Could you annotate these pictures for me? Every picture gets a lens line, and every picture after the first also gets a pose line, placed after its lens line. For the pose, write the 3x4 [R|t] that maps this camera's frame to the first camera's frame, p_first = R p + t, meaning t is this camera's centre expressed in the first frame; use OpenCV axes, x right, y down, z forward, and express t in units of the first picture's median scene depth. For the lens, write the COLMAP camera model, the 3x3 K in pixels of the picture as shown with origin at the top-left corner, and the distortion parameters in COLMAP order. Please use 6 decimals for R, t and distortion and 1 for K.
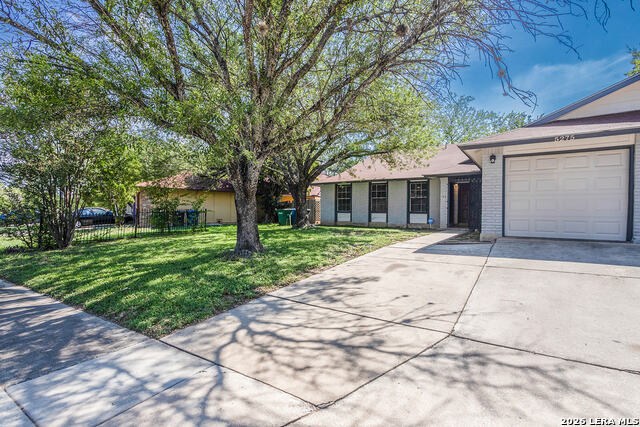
lens RADIAL K [[308.7, 0, 325.2], [0, 308.7, 215.3], [0, 0, 1]] dist [-0.019411, 0.000959]
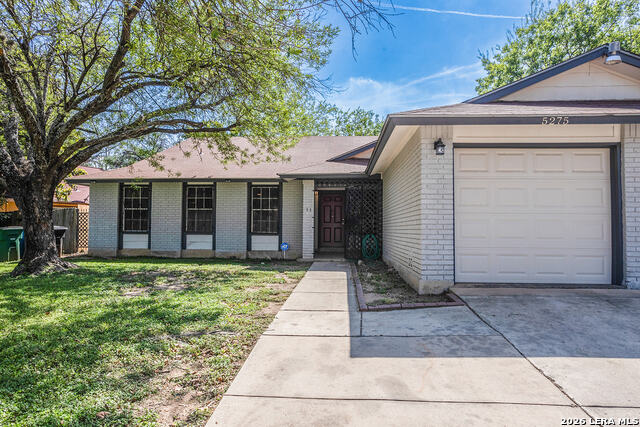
lens RADIAL K [[395.4, 0, 320.0], [0, 395.4, 213.5], [0, 0, 1]] dist [-0.022260, 0.002117]
pose [[0.871381, 0.015609, 0.490358, 0.000805], [0.005027, 0.999157, -0.040739, -0.017089], [-0.490581, 0.037964, 0.870568, 0.241918]]
